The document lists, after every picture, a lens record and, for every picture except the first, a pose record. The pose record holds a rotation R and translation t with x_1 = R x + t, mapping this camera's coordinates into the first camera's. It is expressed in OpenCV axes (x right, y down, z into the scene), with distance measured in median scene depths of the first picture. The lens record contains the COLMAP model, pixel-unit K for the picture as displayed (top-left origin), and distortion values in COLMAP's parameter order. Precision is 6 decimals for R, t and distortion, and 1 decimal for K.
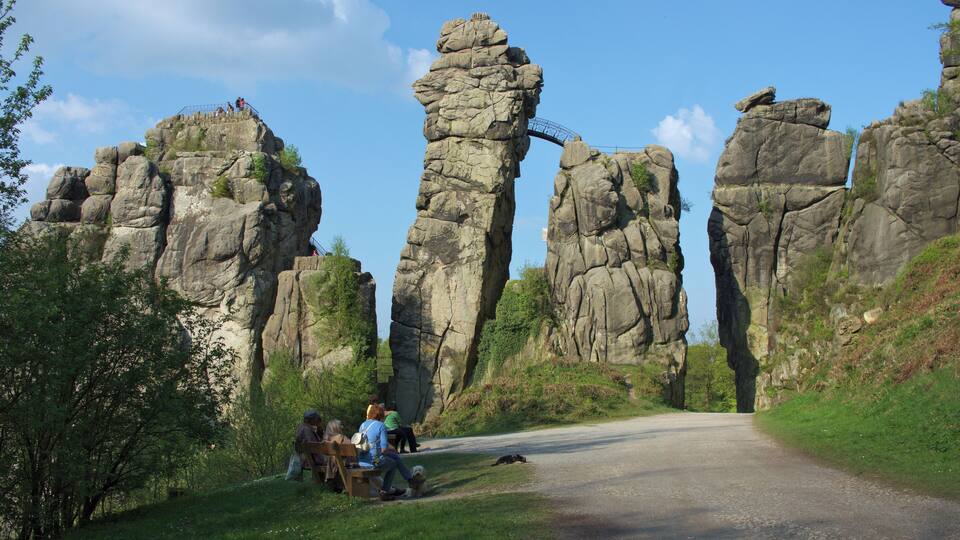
lens RADIAL K [[931.6, 0, 480.0], [0, 931.6, 270.0], [0, 0, 1]] dist [0.003929, 0.008978]
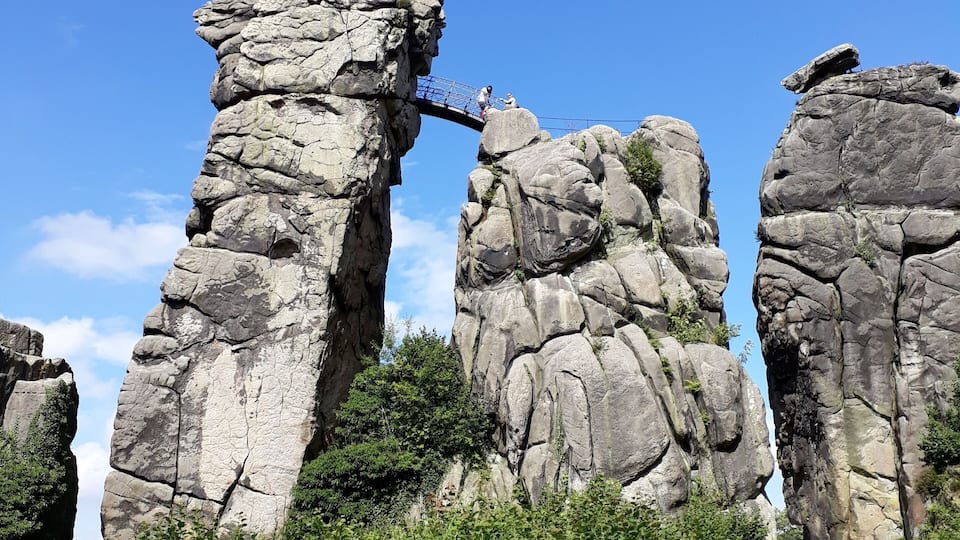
lens RADIAL K [[1016.5, 0, 480.0], [0, 1016.5, 270.0], [0, 0, 1]] dist [0.314805, -0.766402]
pose [[0.993642, 0.014911, 0.111595, 0.024947], [0.005695, 0.983265, -0.182090, 0.053167], [-0.112443, 0.181568, 0.976929, 0.468190]]
